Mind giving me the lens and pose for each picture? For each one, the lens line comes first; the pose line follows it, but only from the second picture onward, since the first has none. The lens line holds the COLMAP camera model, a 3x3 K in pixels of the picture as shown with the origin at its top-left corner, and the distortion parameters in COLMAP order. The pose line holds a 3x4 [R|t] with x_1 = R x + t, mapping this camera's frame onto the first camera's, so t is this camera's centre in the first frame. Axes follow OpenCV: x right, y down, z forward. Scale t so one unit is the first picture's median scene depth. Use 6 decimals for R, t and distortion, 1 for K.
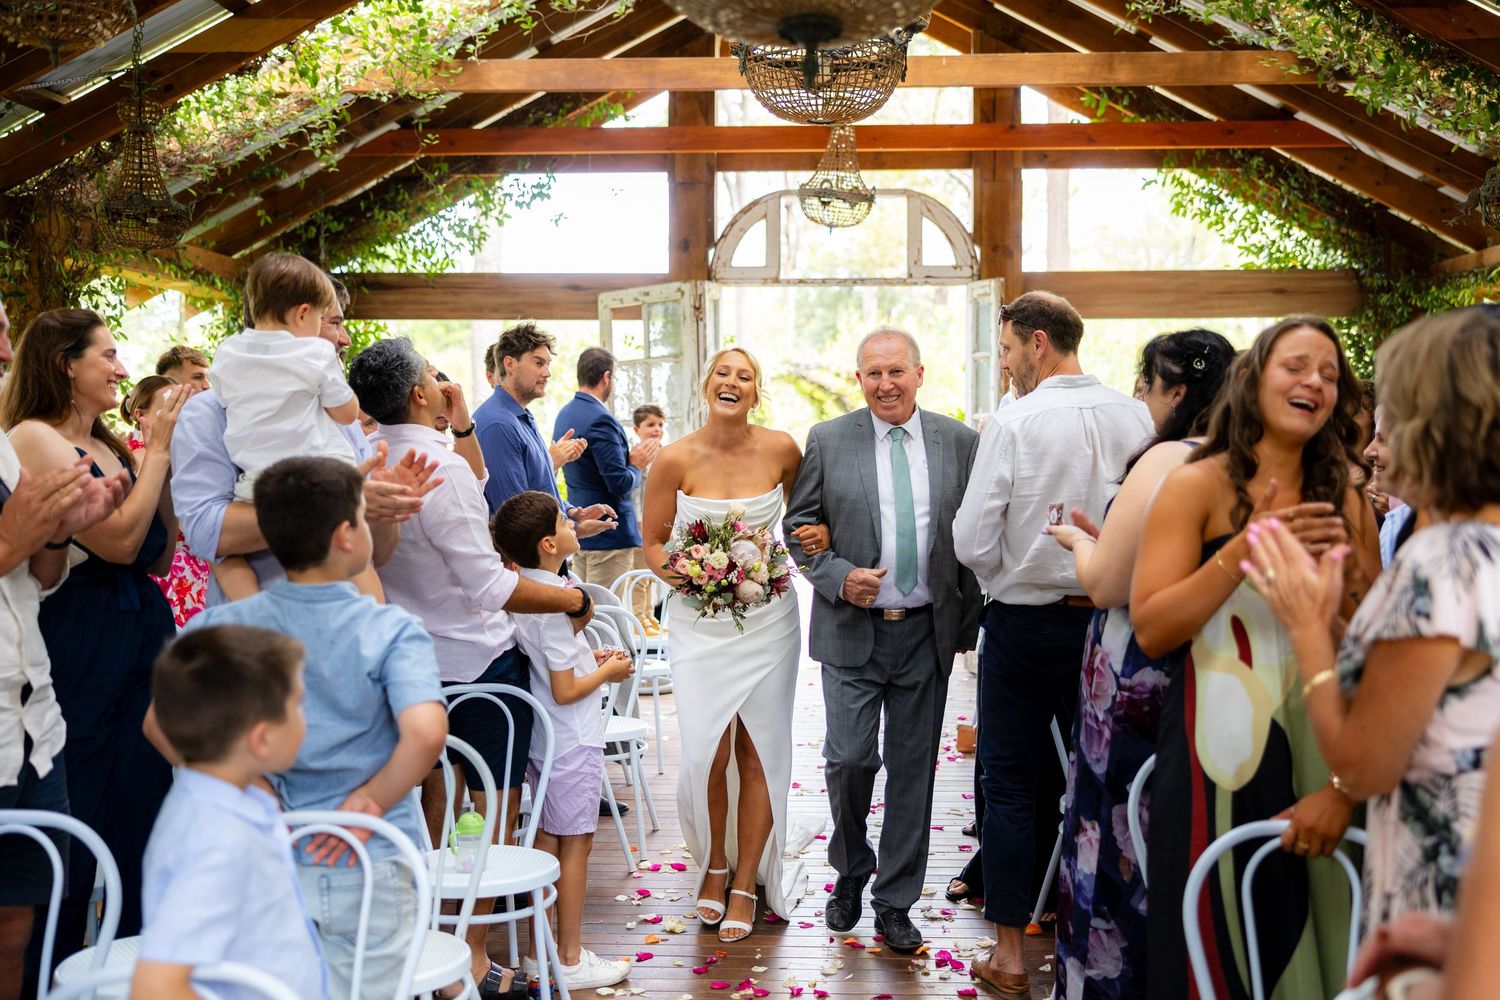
lens RADIAL K [[1639.3, 0, 790.0], [0, 1639.3, 517.5], [0, 0, 1]] dist [-0.005552, 0.038224]
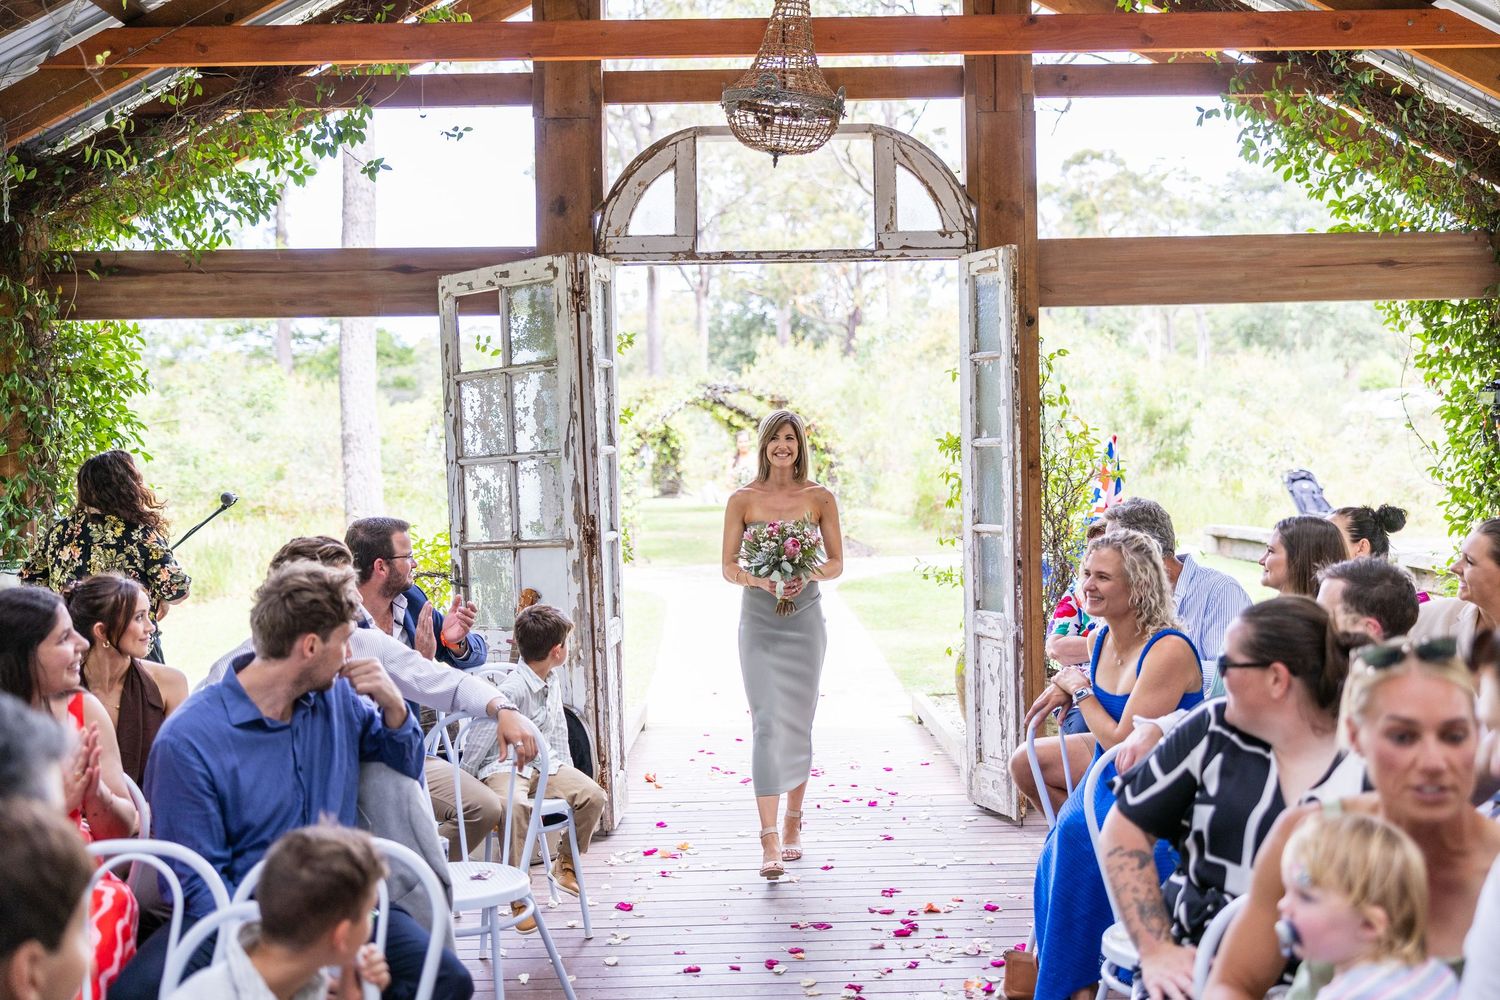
lens RADIAL K [[1560.6, 0, 791.1], [0, 1560.6, 496.8], [0, 0, 1]] dist [-0.004837, 0.006184]
pose [[0.998308, -0.019060, 0.054928, -0.004444], [0.020570, 0.999423, -0.027045, -0.021737], [-0.054380, 0.028129, 0.998124, 0.334939]]
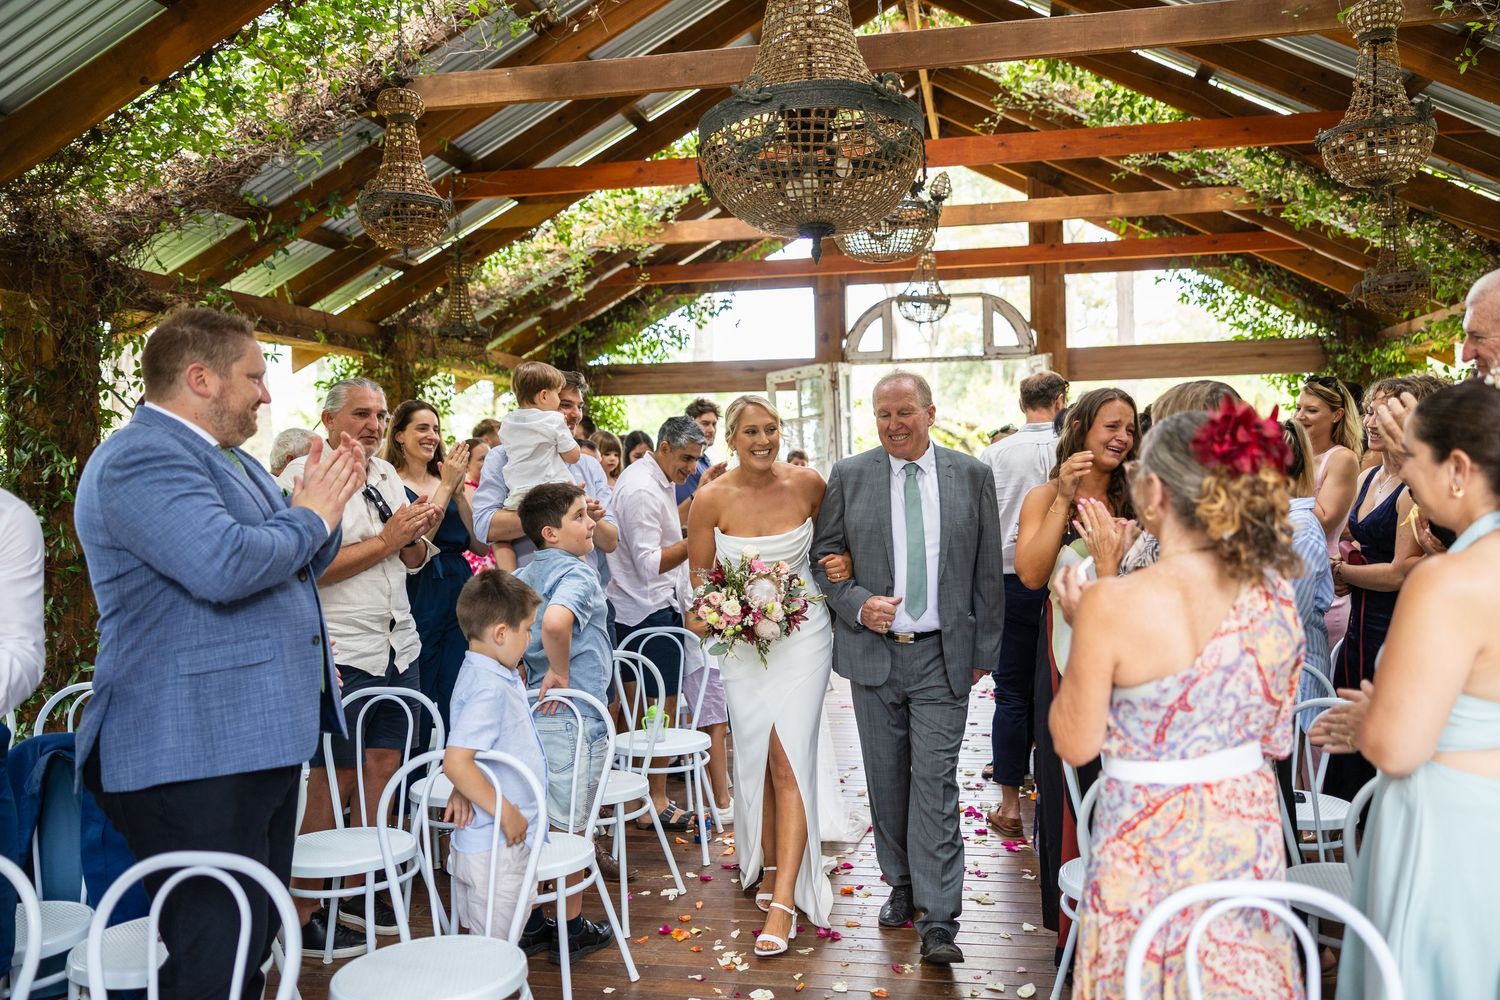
lens RADIAL K [[1232.6, 0, 757.5], [0, 1232.6, 504.6], [0, 0, 1]] dist [0.004119, 0.004860]
pose [[0.988746, -0.016730, -0.148668, 0.035474], [0.012988, 0.999575, -0.026103, 0.007364], [0.149041, 0.023879, 0.988543, -0.073502]]
